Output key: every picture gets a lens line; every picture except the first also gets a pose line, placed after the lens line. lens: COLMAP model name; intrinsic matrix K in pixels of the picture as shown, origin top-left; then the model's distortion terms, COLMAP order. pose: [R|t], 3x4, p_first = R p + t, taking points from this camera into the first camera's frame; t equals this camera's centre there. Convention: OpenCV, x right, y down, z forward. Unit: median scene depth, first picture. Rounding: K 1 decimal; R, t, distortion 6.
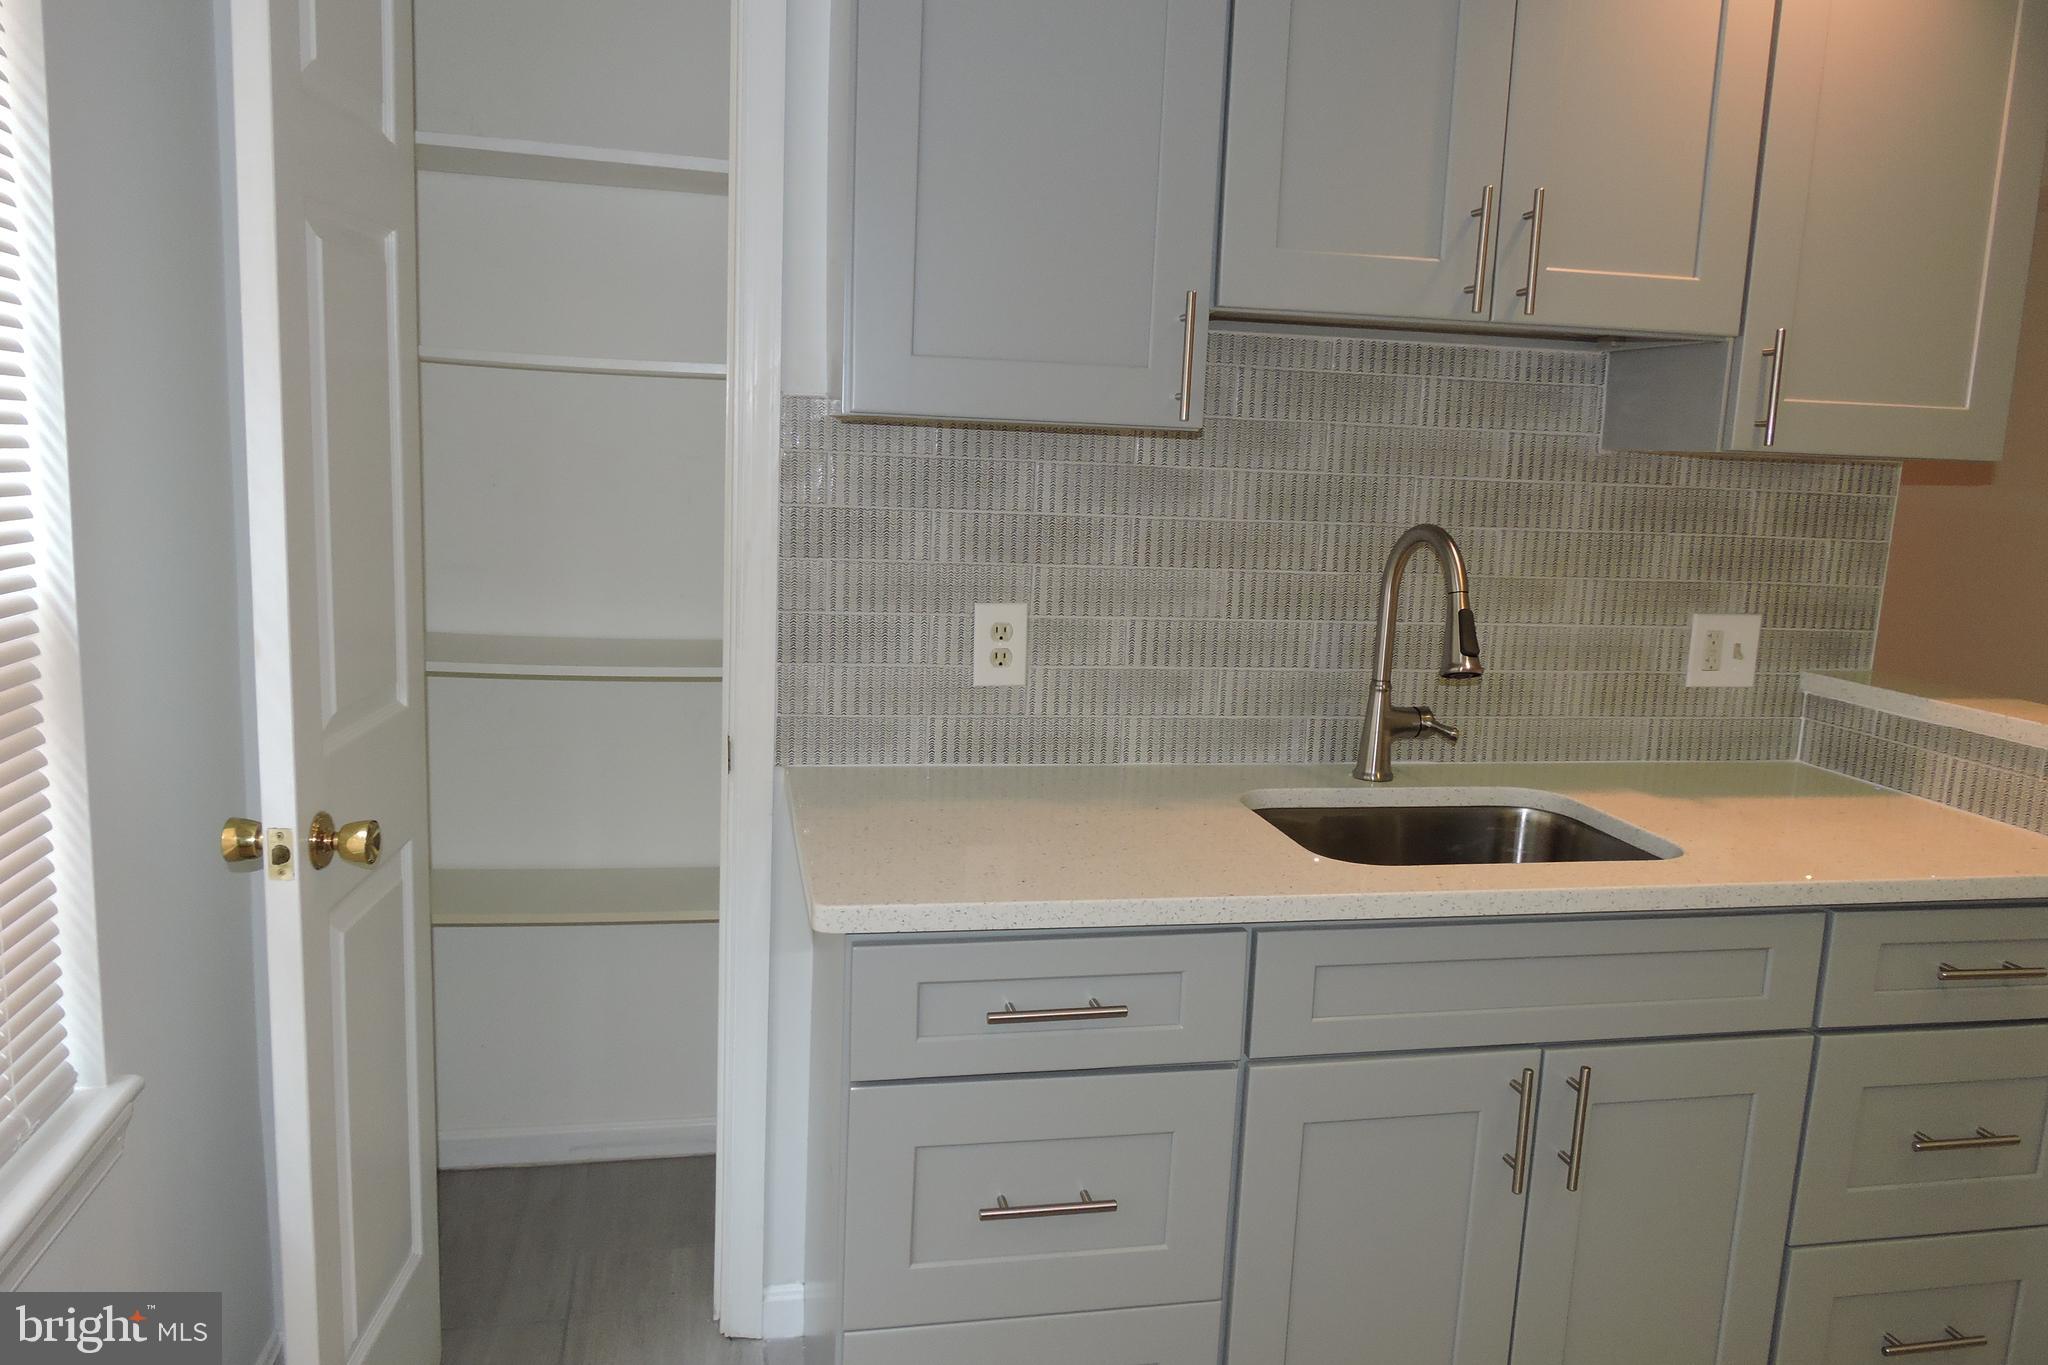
lens RADIAL K [[1456.7, 0, 1028.3], [0, 1456.7, 686.2], [0, 0, 1]] dist [-0.001738, -0.008098]
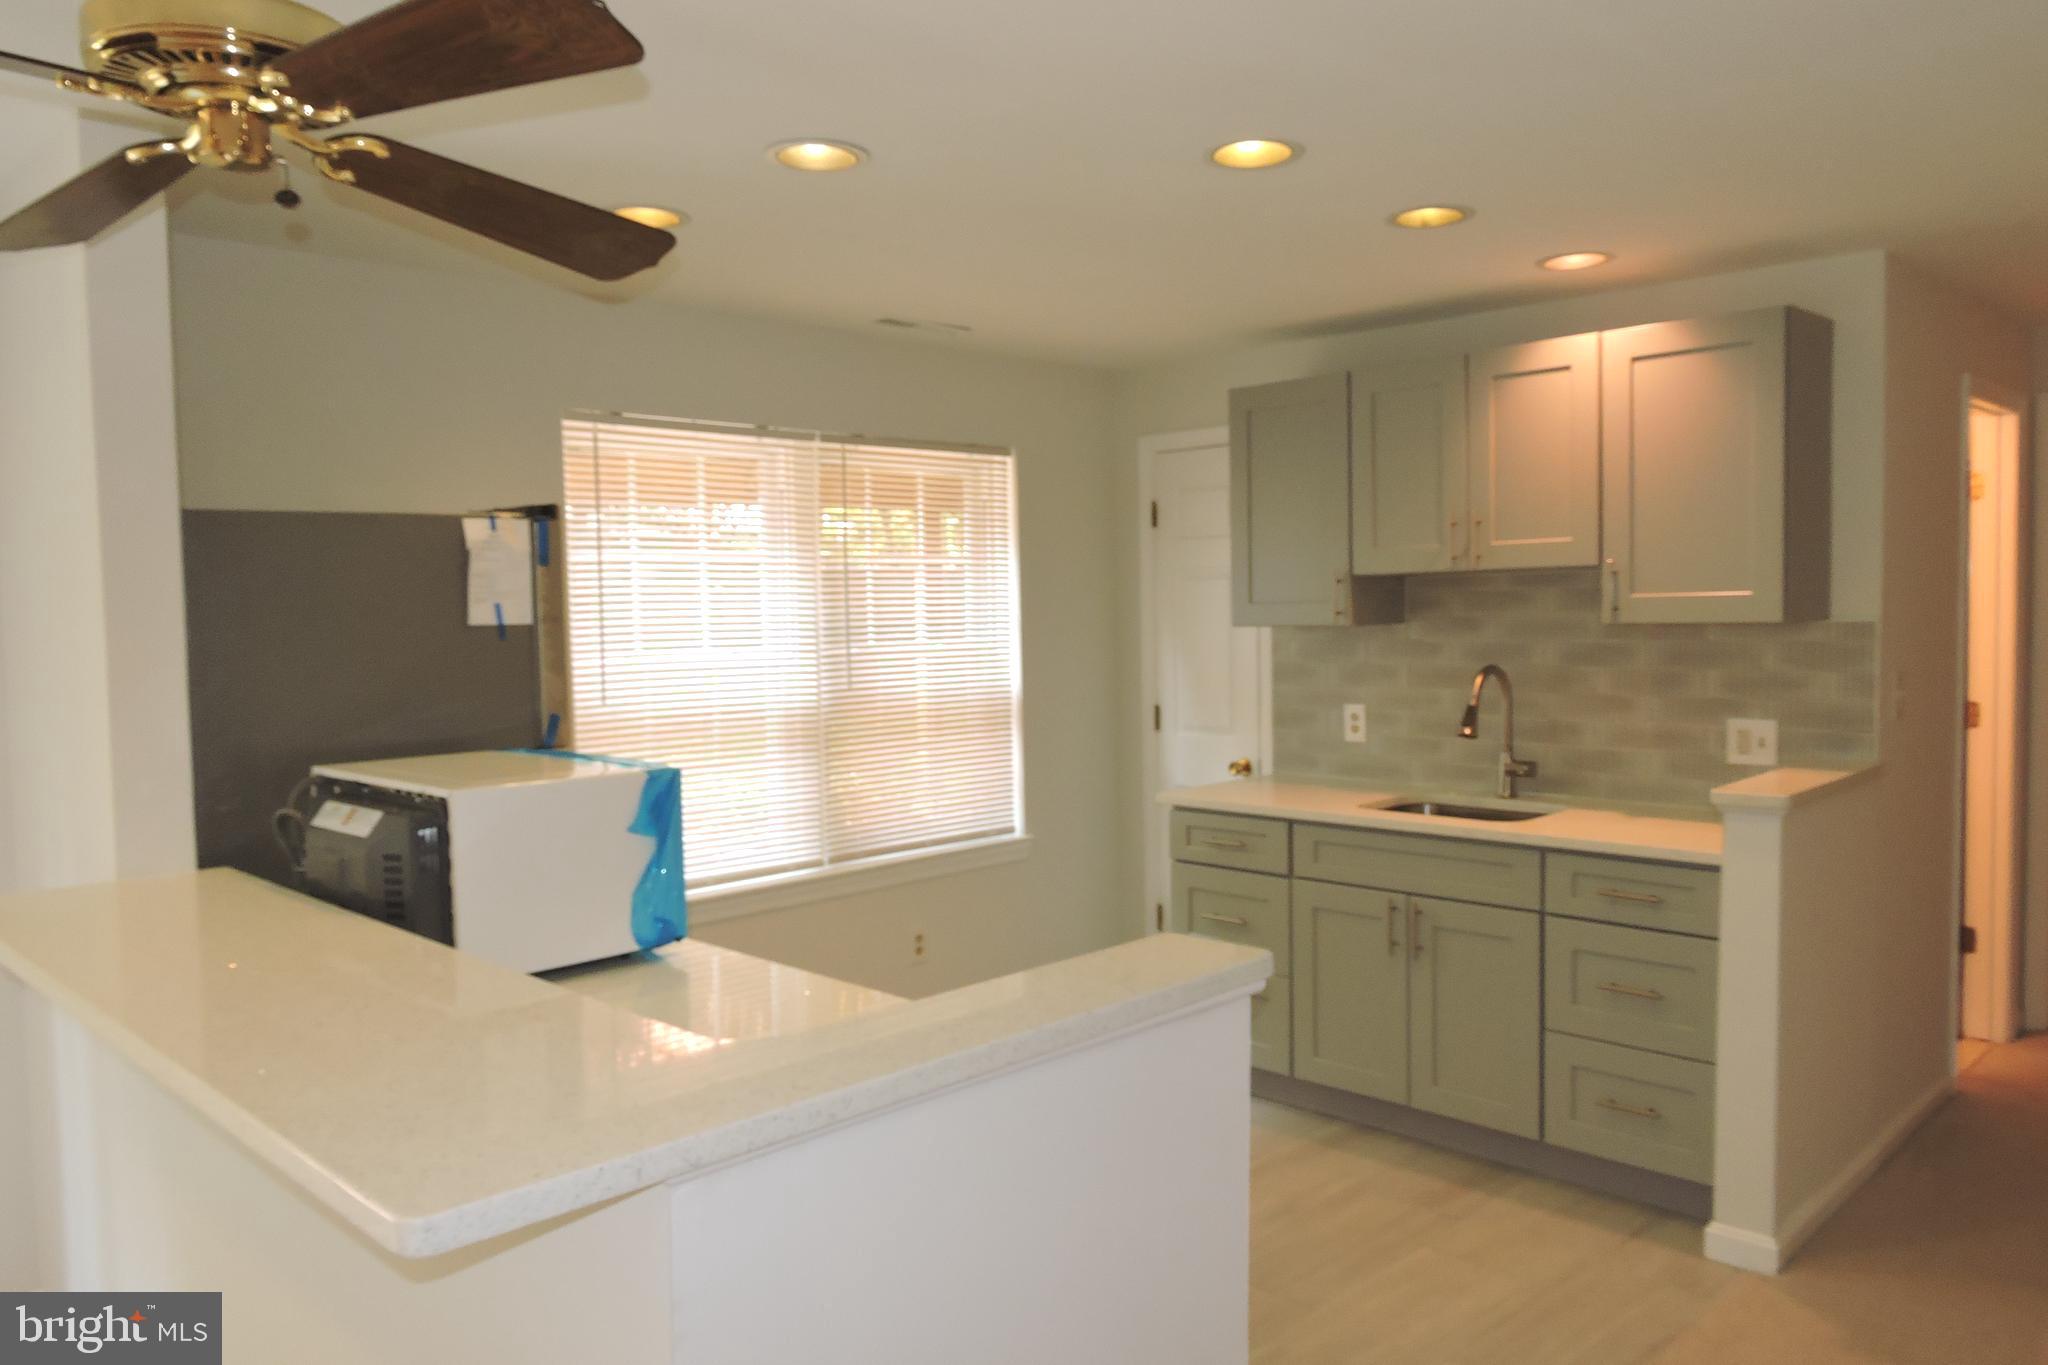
lens RADIAL K [[1456.7, 0, 1028.3], [0, 1456.7, 686.2], [0, 0, 1]] dist [-0.001738, -0.008098]
pose [[0.534942, -0.005454, -0.844871, 1.546834], [-0.097534, 0.992895, -0.068164, 0.112092], [0.839240, 0.118867, 0.530610, -0.575494]]
